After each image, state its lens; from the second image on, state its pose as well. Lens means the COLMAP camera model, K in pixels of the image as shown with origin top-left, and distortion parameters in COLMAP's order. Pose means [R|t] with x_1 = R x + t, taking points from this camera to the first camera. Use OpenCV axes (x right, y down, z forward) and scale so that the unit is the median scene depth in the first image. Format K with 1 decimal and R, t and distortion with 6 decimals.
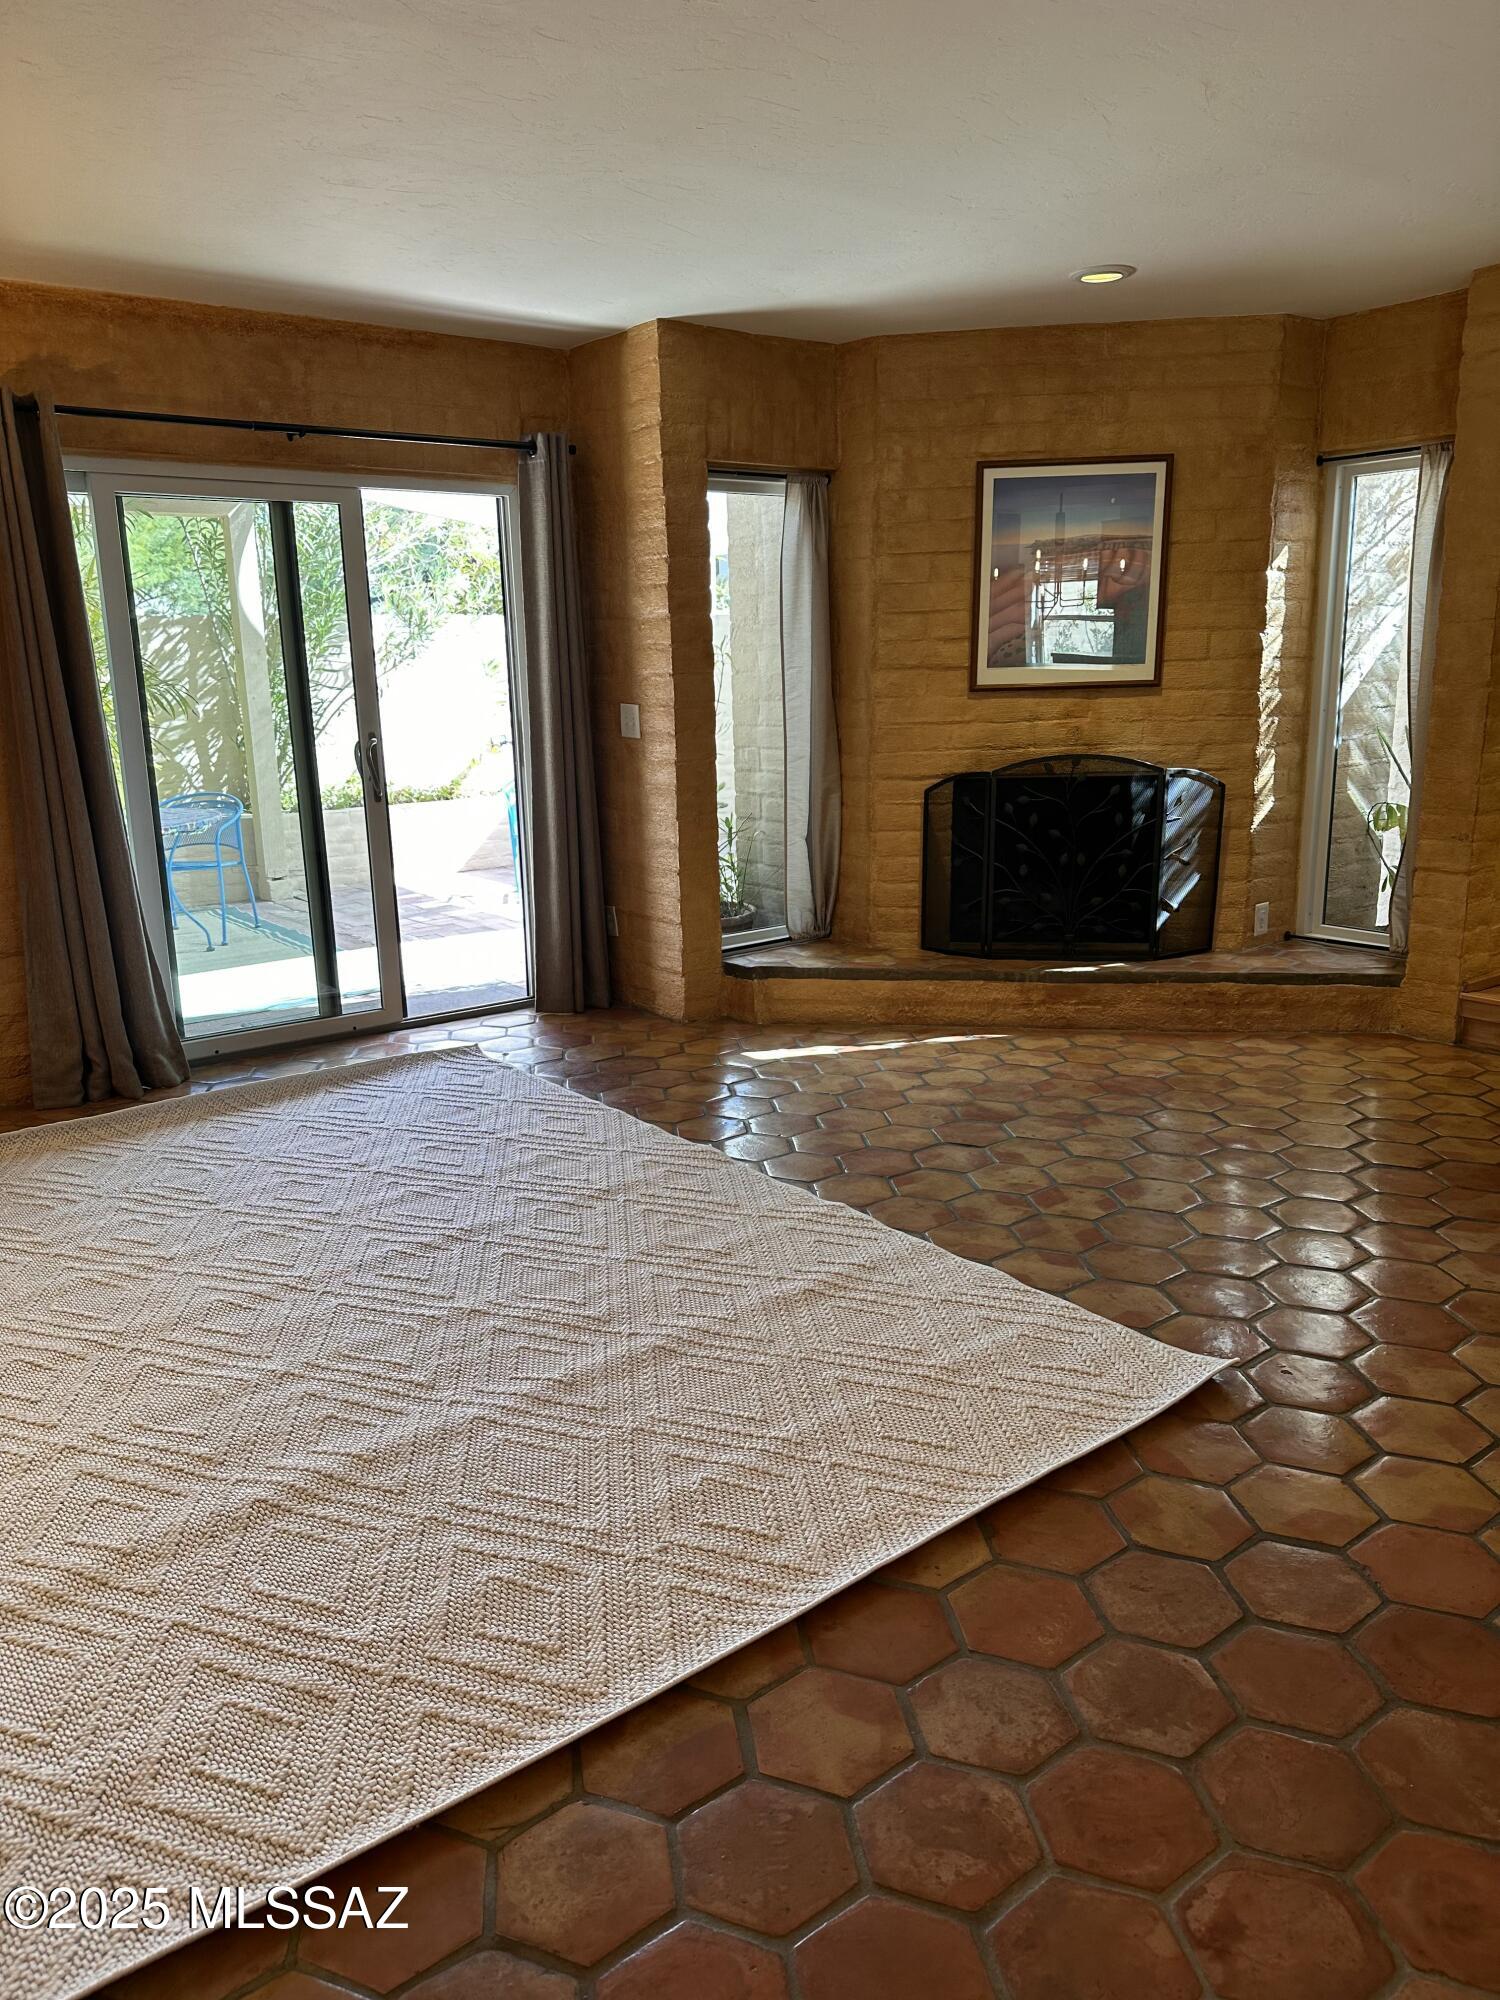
lens RADIAL K [[1393.3, 0, 755.1], [0, 1393.3, 992.6], [0, 0, 1]] dist [0.061072, -0.074306]
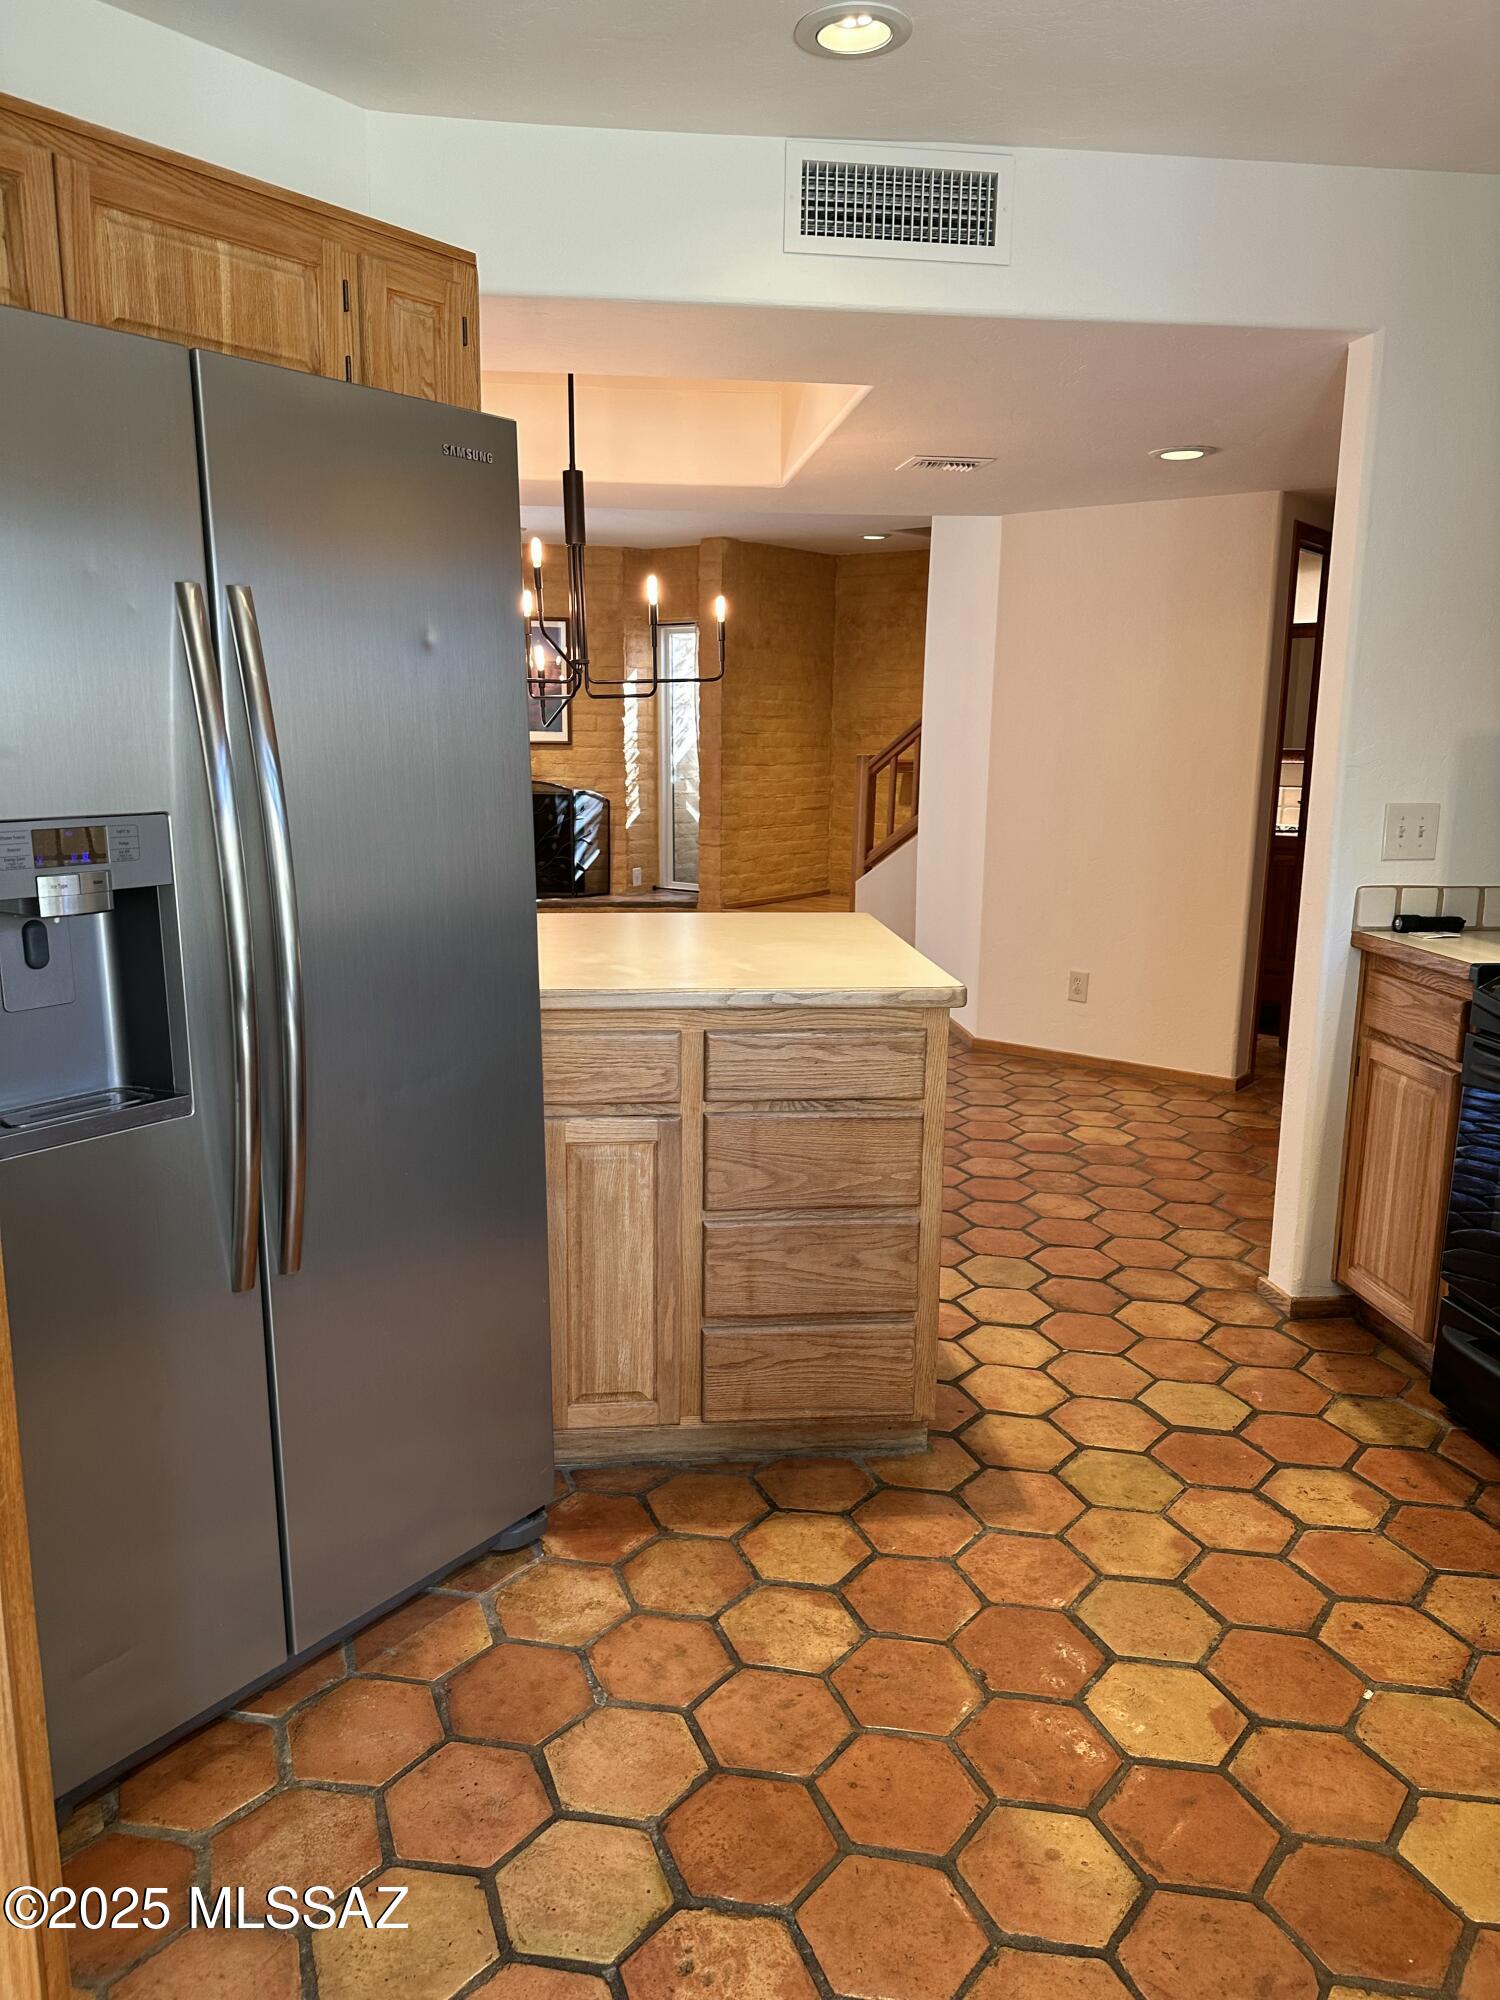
lens RADIAL K [[1393.3, 0, 741.0], [0, 1393.3, 1003.3], [0, 0, 1]] dist [0.061072, -0.074306]
pose [[0.970481, -0.019164, 0.240415, 0.065853], [0.028508, 0.998965, -0.035448, 0.185279], [-0.239487, 0.041255, 0.970023, -0.787077]]
